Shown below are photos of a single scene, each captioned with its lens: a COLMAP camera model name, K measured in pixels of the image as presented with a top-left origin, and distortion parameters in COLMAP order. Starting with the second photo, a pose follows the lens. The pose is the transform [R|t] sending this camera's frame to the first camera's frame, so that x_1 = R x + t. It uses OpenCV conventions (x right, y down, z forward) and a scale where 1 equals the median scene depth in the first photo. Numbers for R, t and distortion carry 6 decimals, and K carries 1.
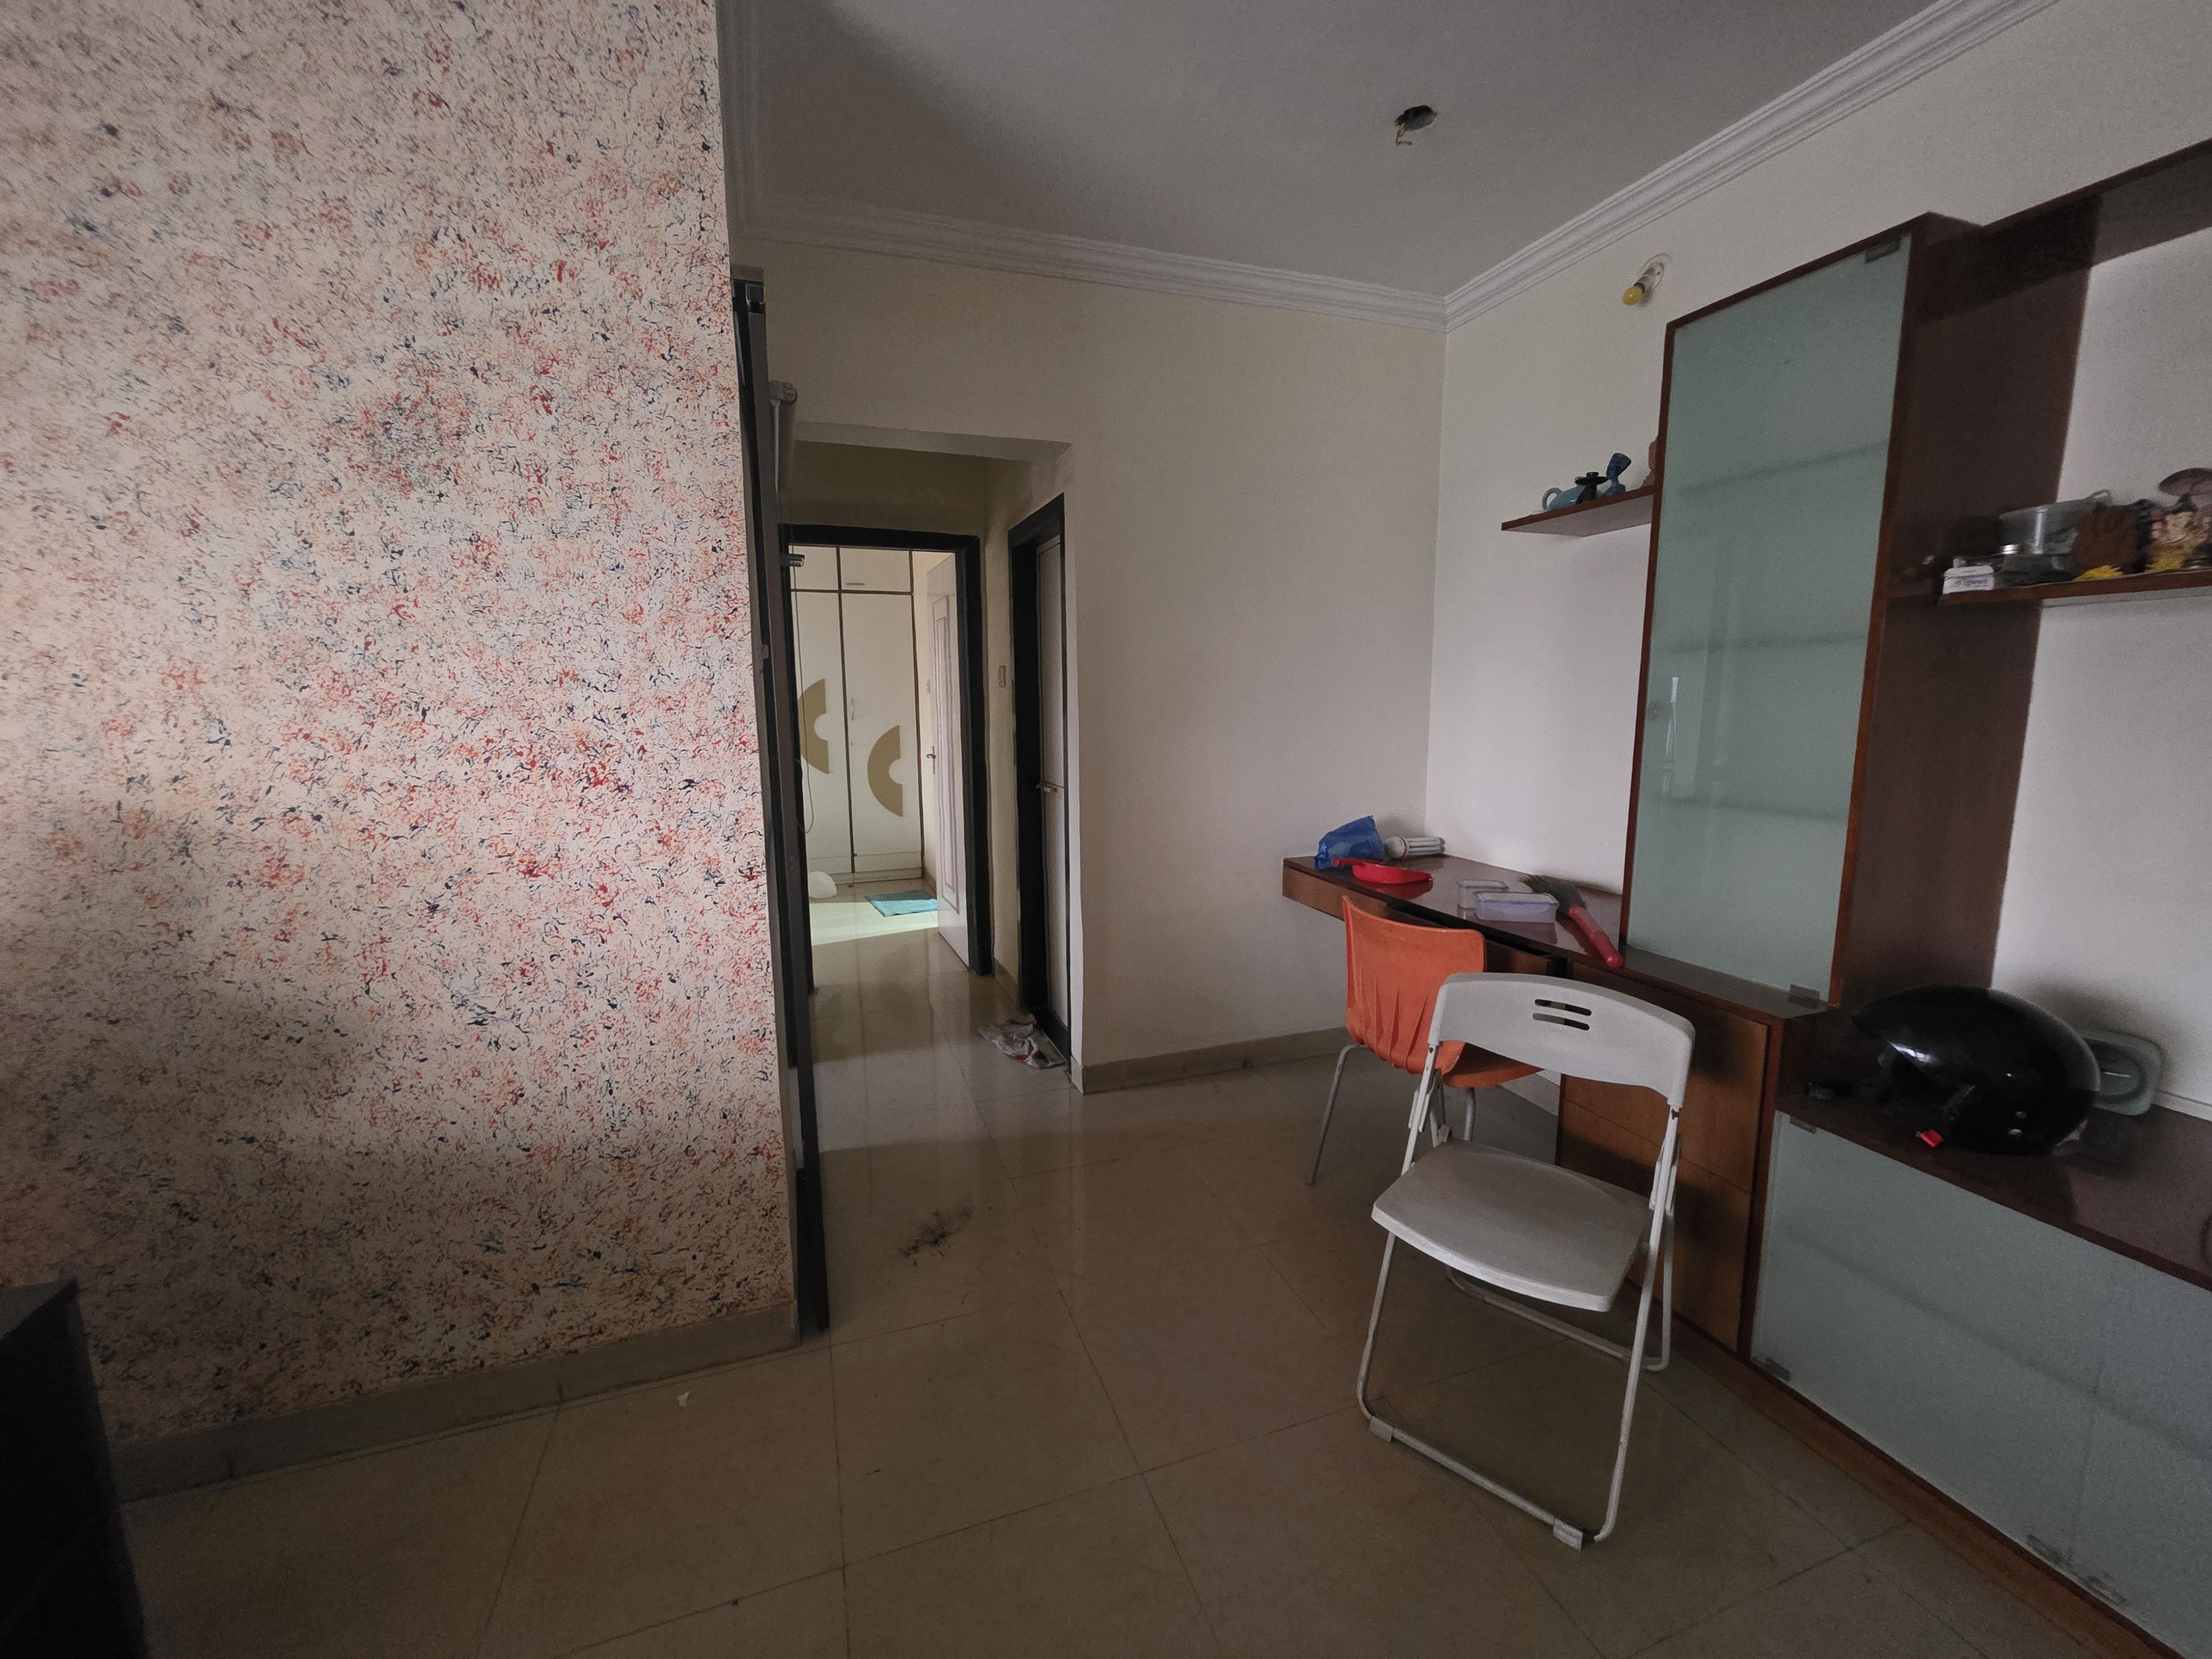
lens RADIAL K [[888.5, 0, 1102.2], [0, 888.5, 826.6], [0, 0, 1]] dist [-0.000825, 0.000289]
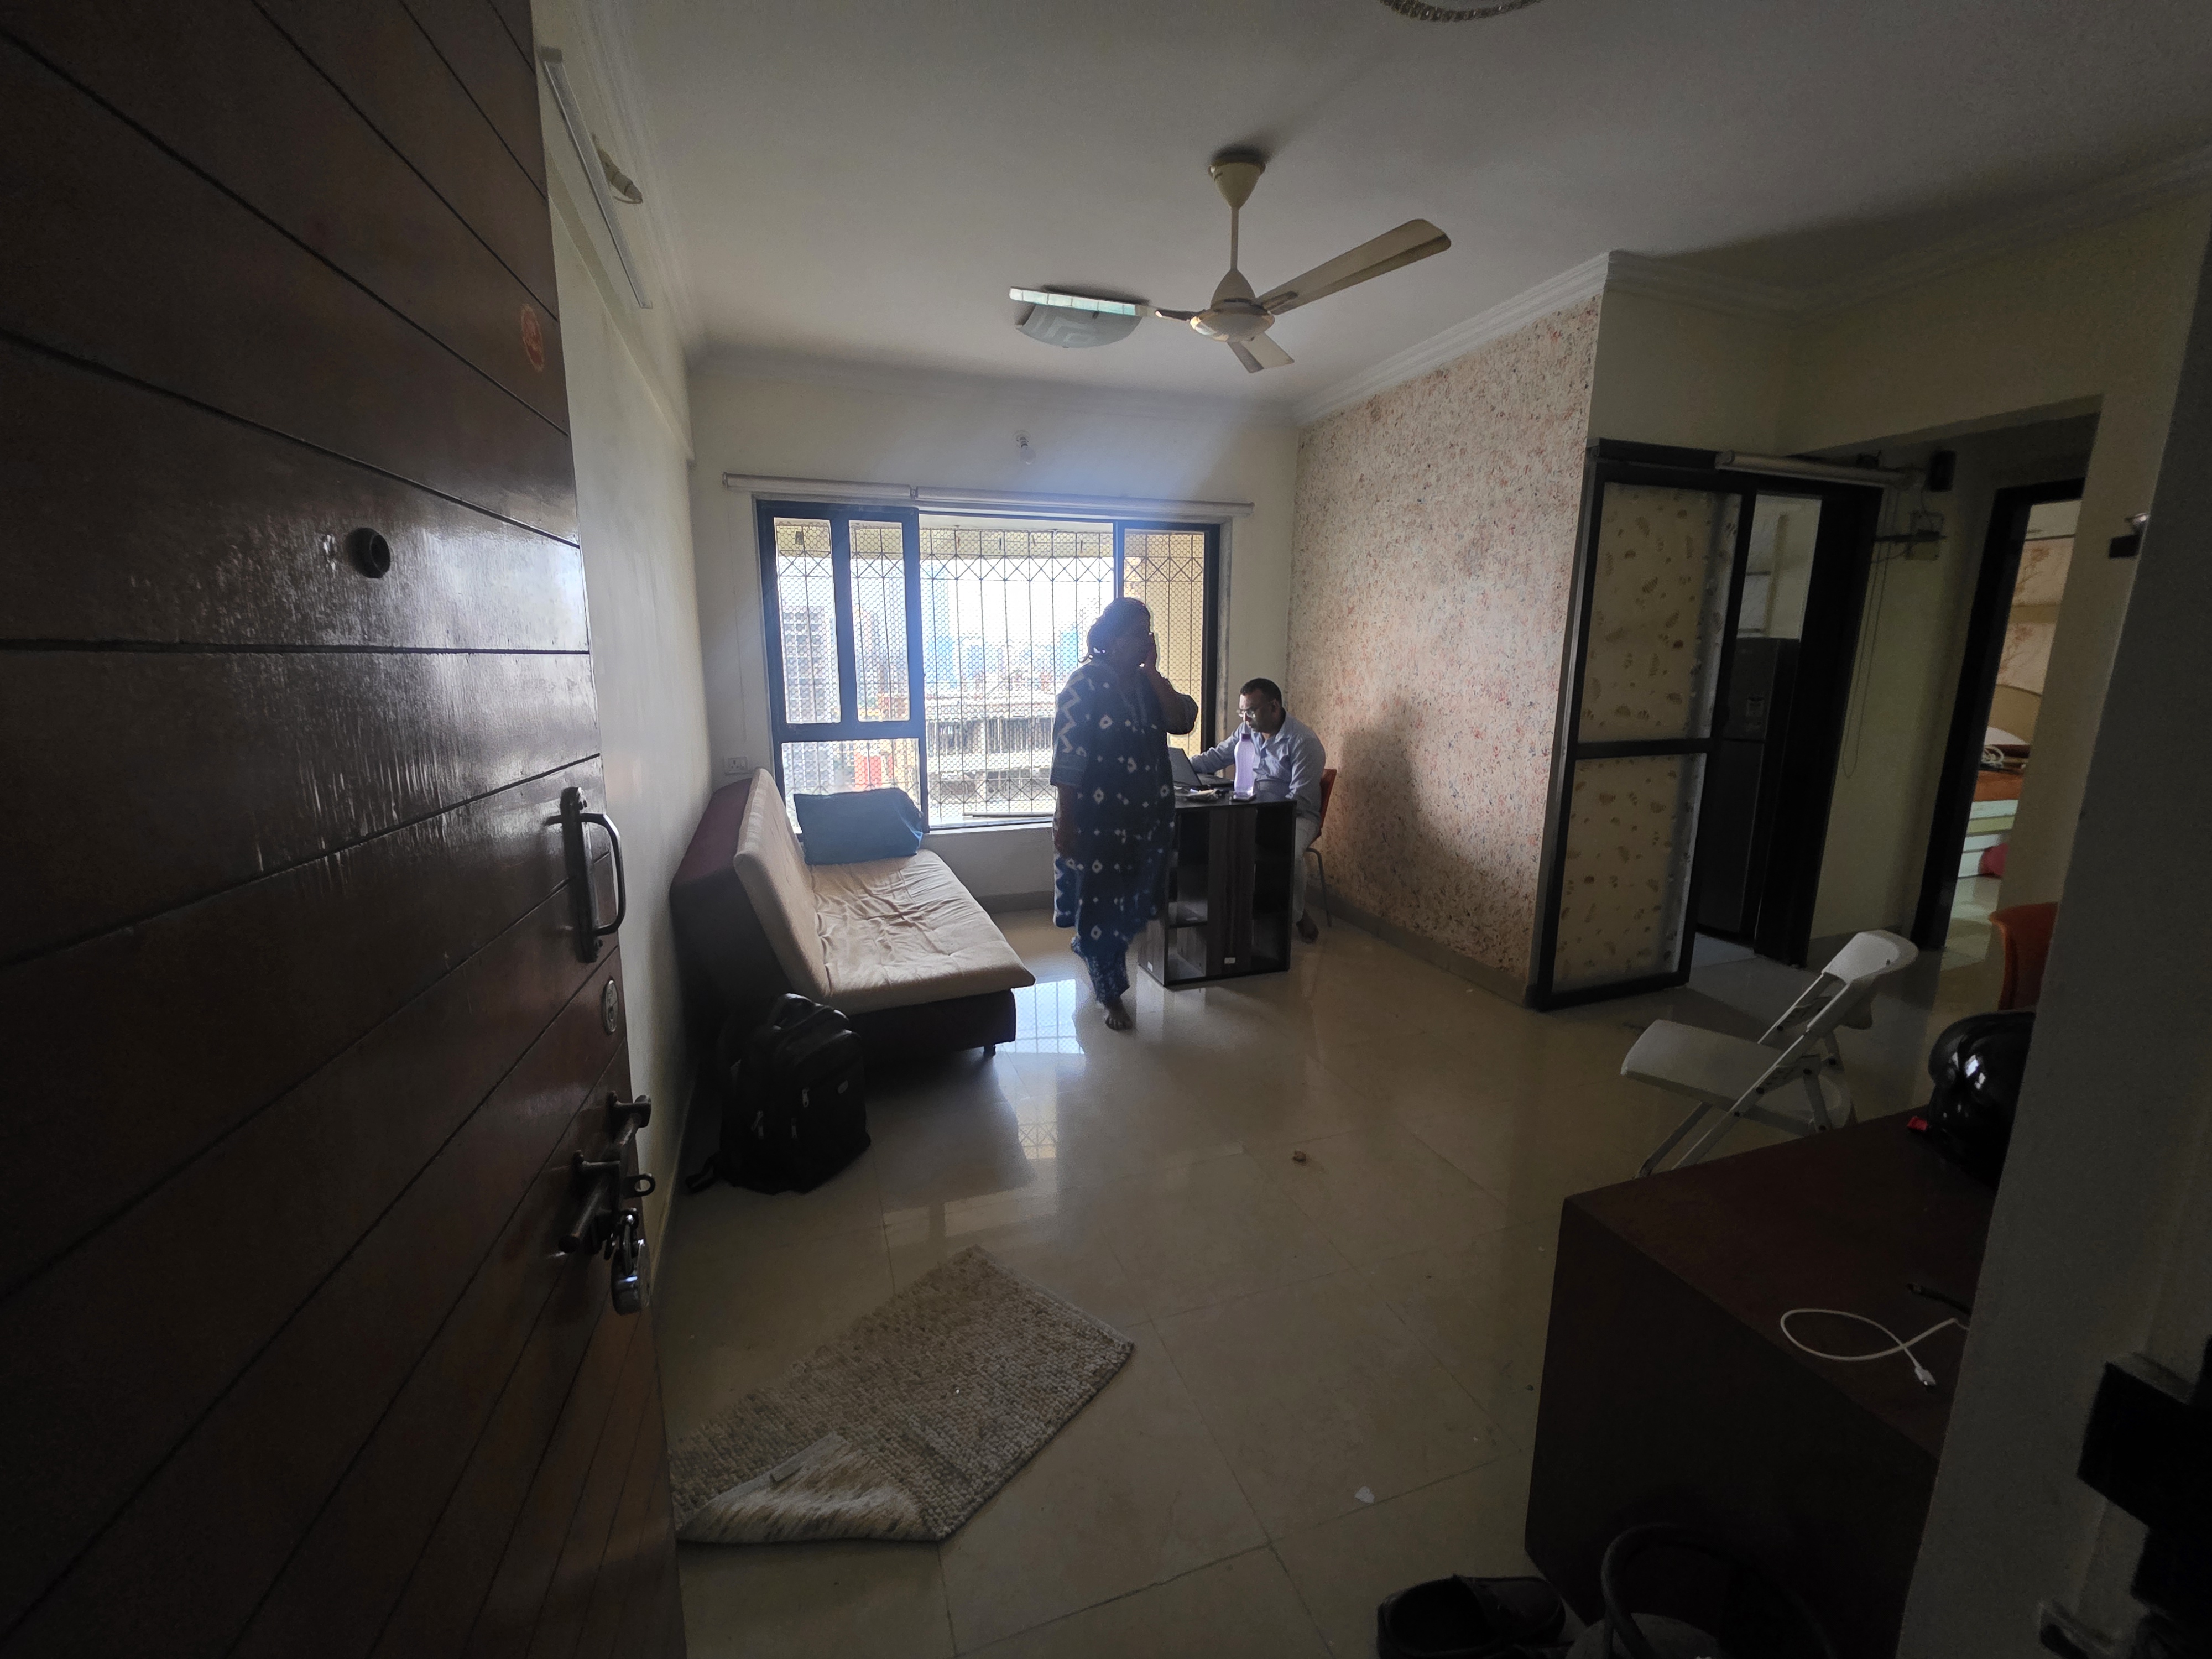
lens RADIAL K [[888.5, 0, 1105.1], [0, 888.5, 828.2], [0, 0, 1]] dist [-0.000825, 0.000289]
pose [[0.005626, 0.206123, -0.978510, 1.733453], [-0.148875, 0.967793, 0.203009, -0.043713], [0.988840, 0.144534, 0.036131, -0.005909]]
